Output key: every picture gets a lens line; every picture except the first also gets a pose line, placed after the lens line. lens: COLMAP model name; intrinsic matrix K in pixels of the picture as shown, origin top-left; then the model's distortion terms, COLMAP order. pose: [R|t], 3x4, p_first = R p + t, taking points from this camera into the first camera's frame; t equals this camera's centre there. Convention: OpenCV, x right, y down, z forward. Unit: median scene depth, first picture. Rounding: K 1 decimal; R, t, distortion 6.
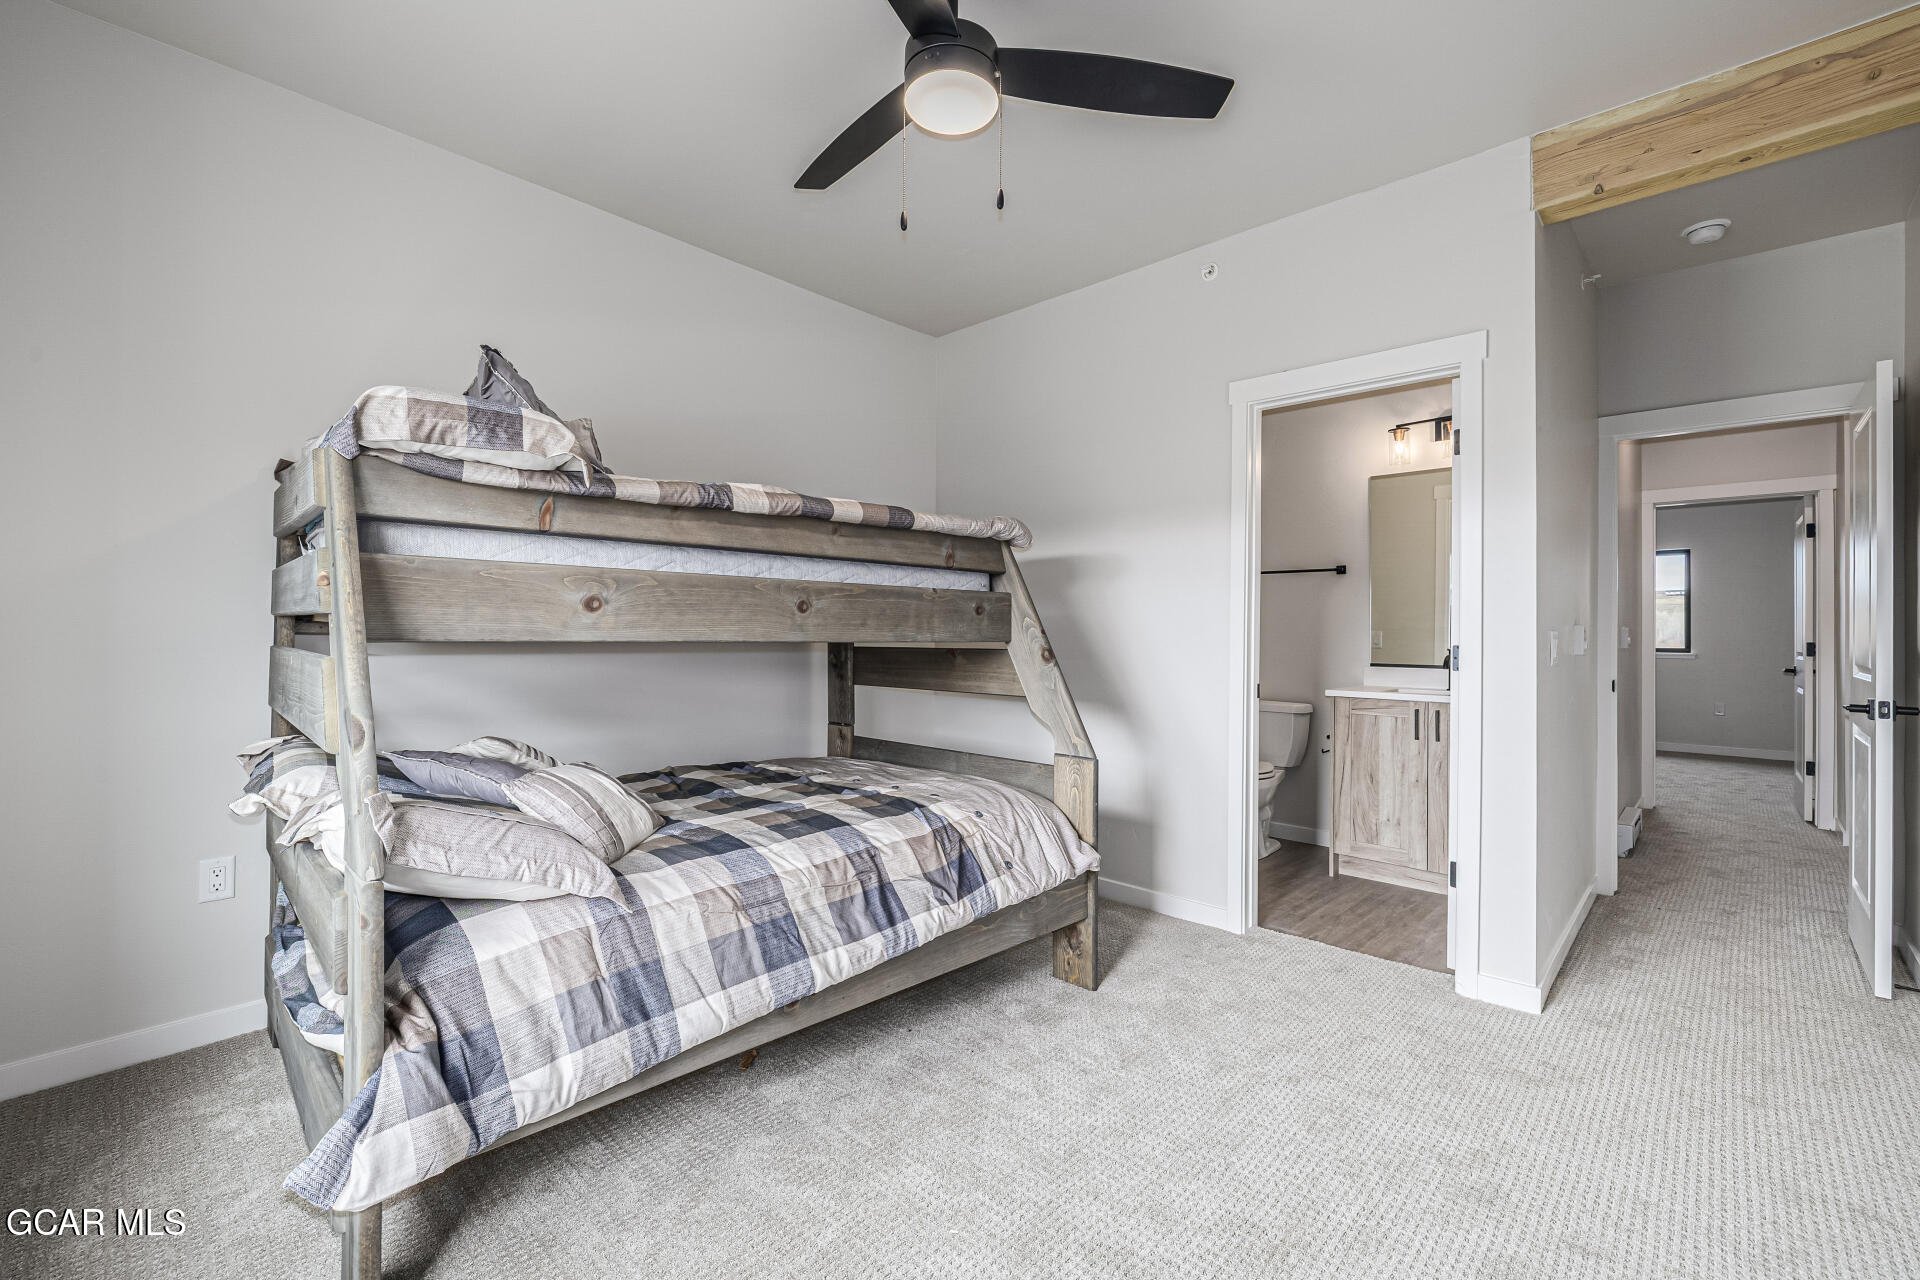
lens RADIAL K [[813.5, 0, 965.8], [0, 813.5, 629.9], [0, 0, 1]] dist [0.004494, -0.000296]
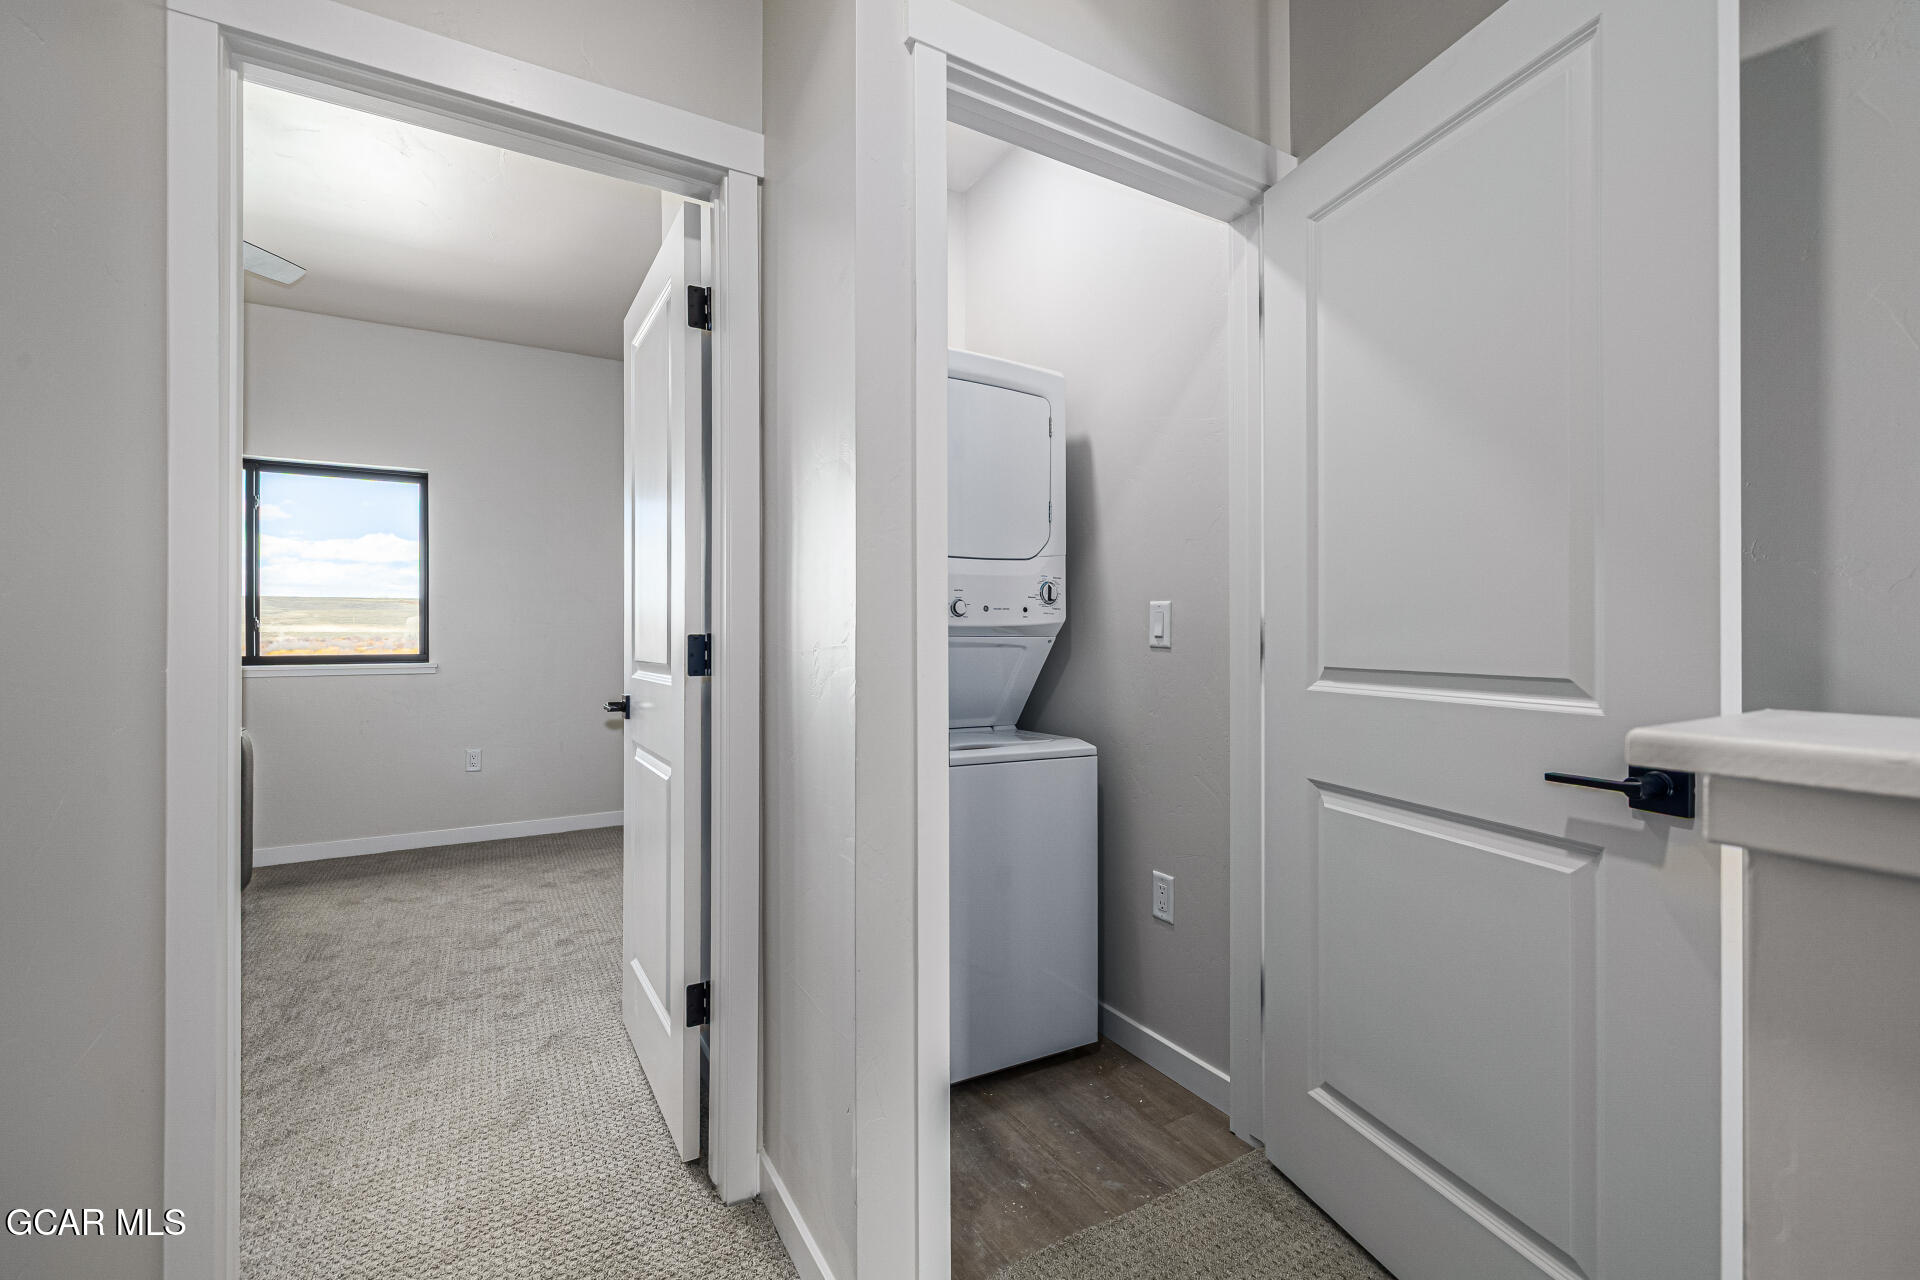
lens RADIAL K [[813.5, 0, 955.0], [0, 813.5, 635.5], [0, 0, 1]] dist [0.004494, -0.000296]
pose [[0.287777, -0.001212, 0.957697, 0.738272], [0.000007, 0.999999, 0.001264, 0.014720], [-0.957697, -0.000357, 0.287777, 0.798302]]
